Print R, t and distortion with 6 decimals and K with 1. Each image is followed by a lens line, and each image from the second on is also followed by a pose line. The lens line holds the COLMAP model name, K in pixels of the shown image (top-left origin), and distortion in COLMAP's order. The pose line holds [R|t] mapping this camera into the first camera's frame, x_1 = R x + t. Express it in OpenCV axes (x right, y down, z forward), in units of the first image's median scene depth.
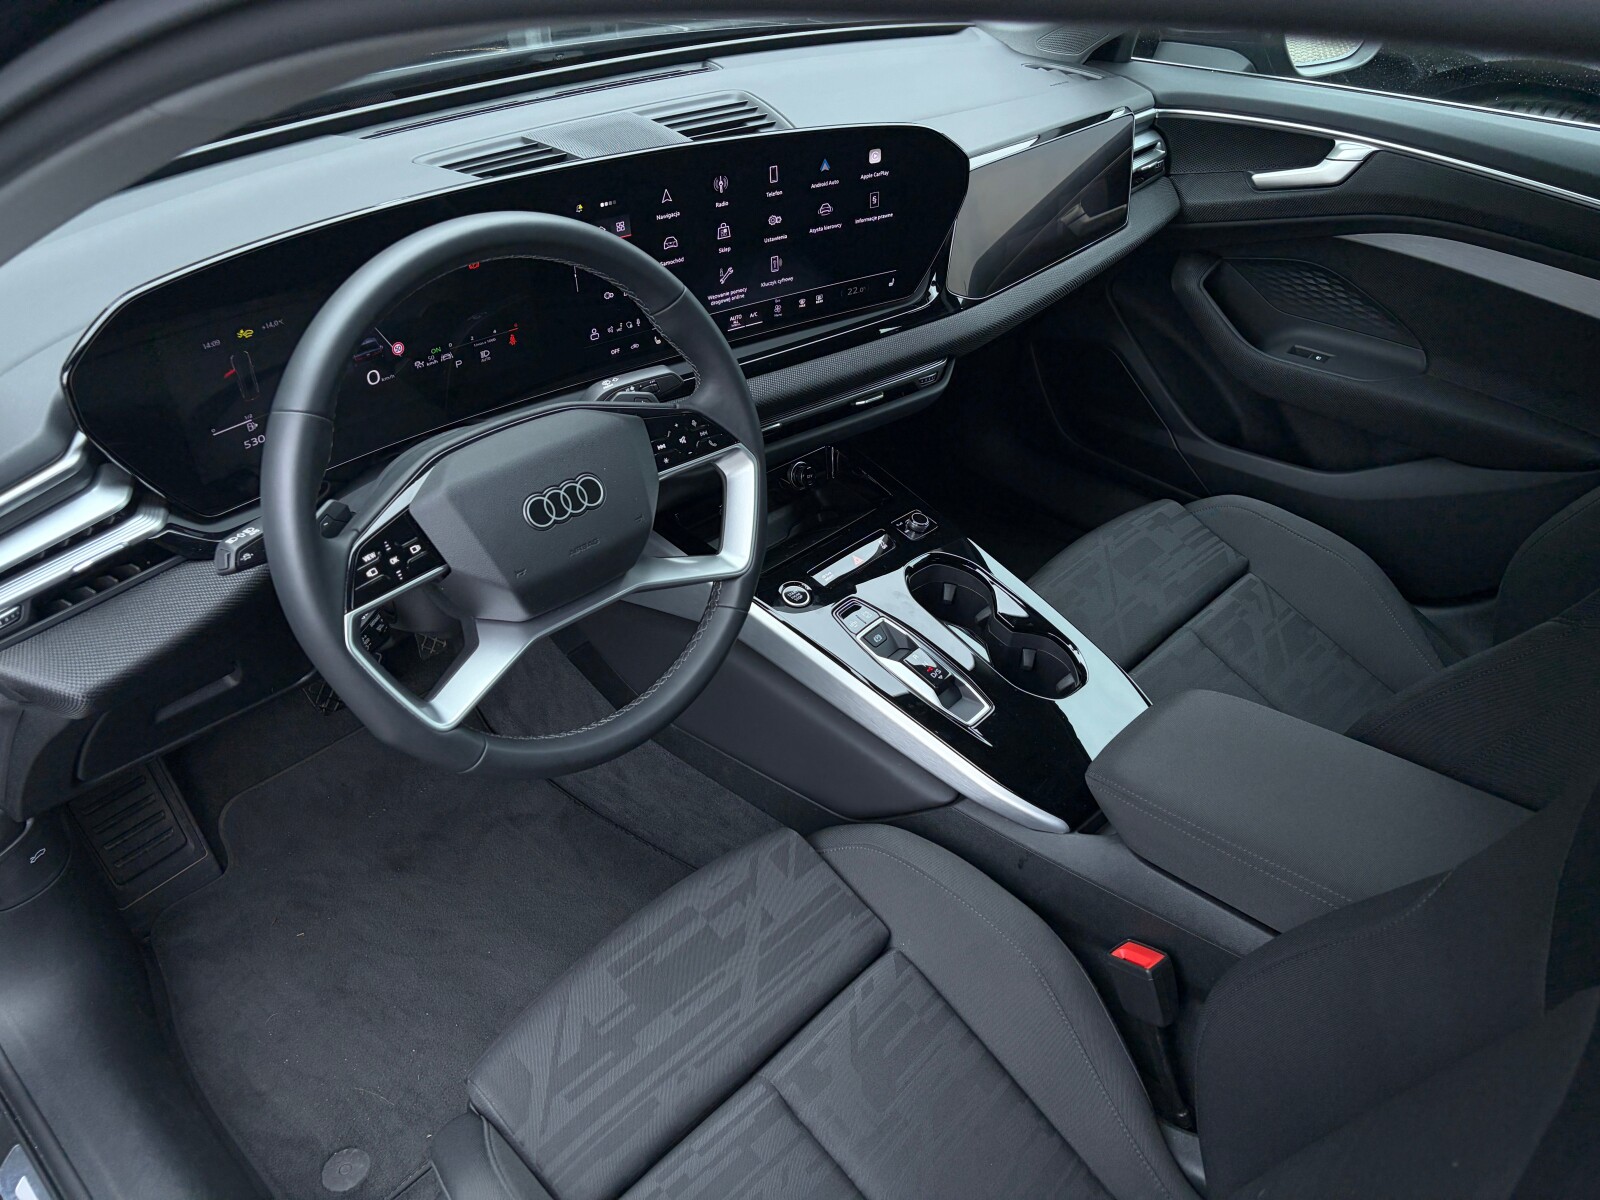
lens RADIAL K [[1208.2, 0, 793.2], [0, 1208.2, 607.7], [0, 0, 1]] dist [0.037857, -0.040585]
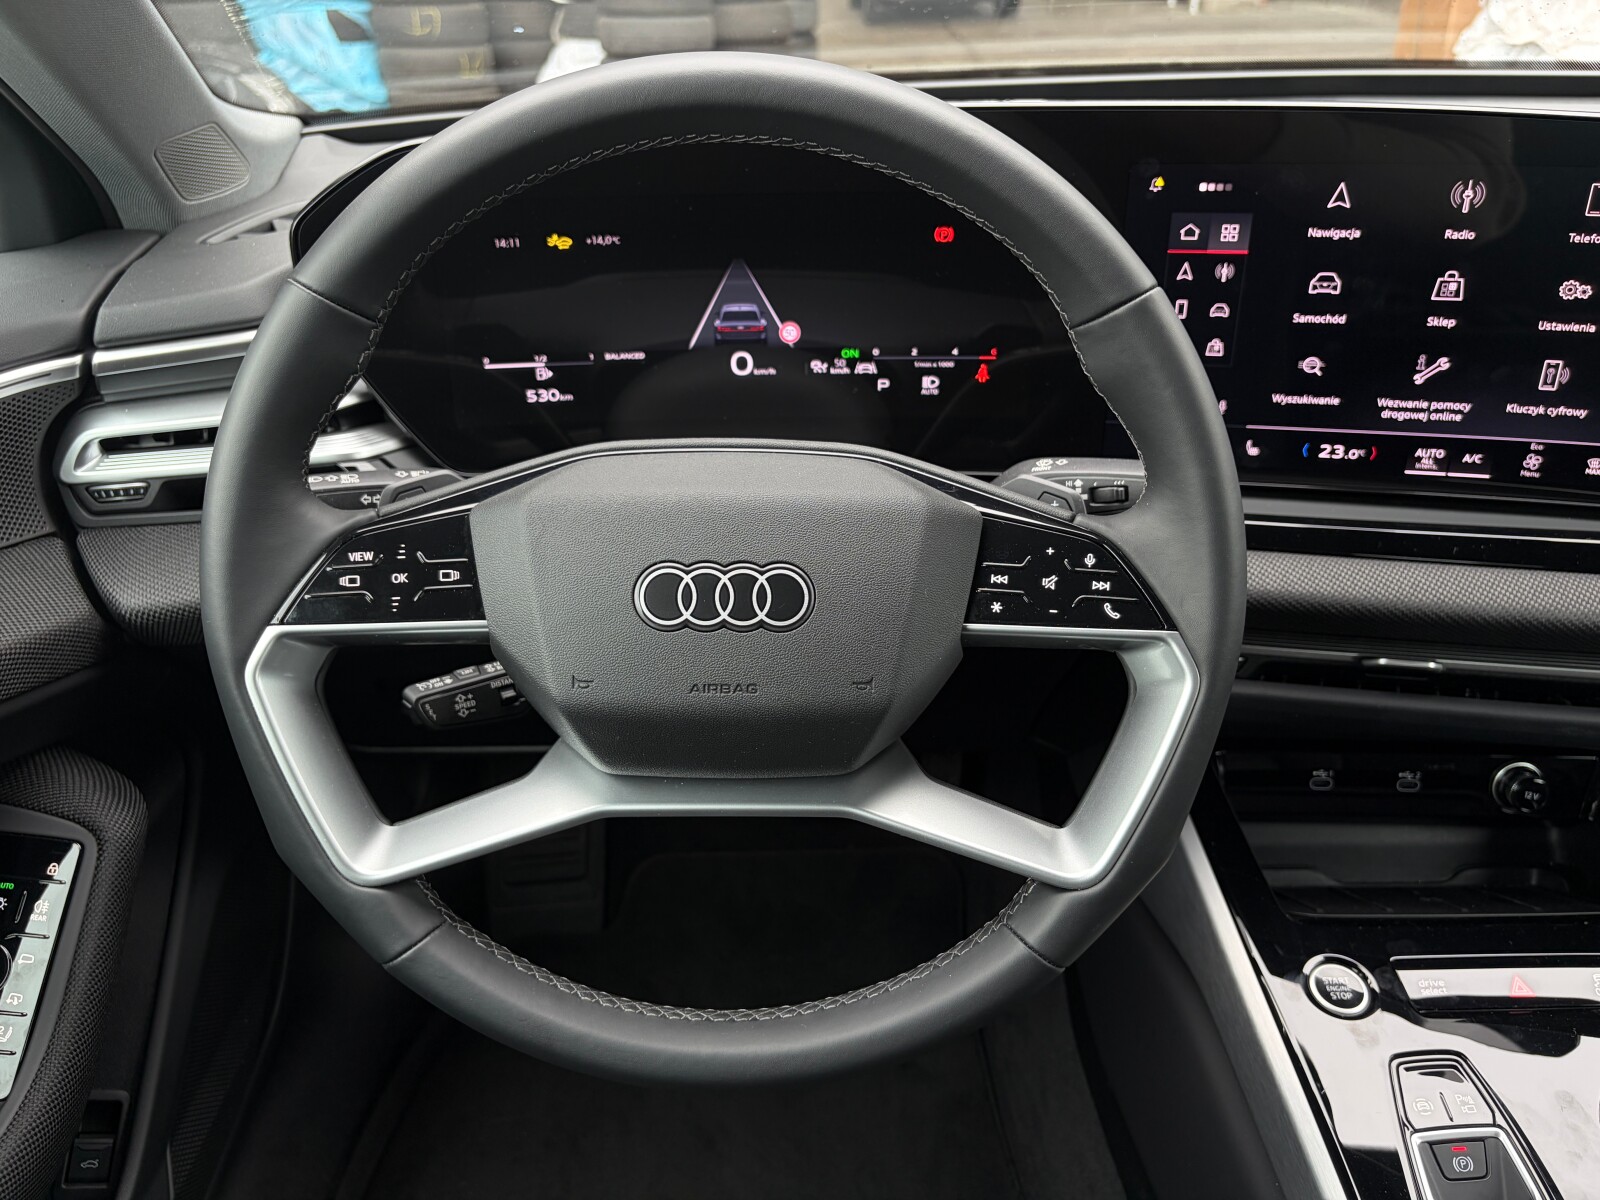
lens RADIAL K [[1208.2, 0, 793.7], [0, 1208.2, 597.3], [0, 0, 1]] dist [0.037857, -0.040585]
pose [[0.692636, 0.322759, -0.645044, 0.123314], [-0.405950, 0.913648, 0.021259, -0.079135], [0.596205, 0.247131, 0.763850, 0.436737]]
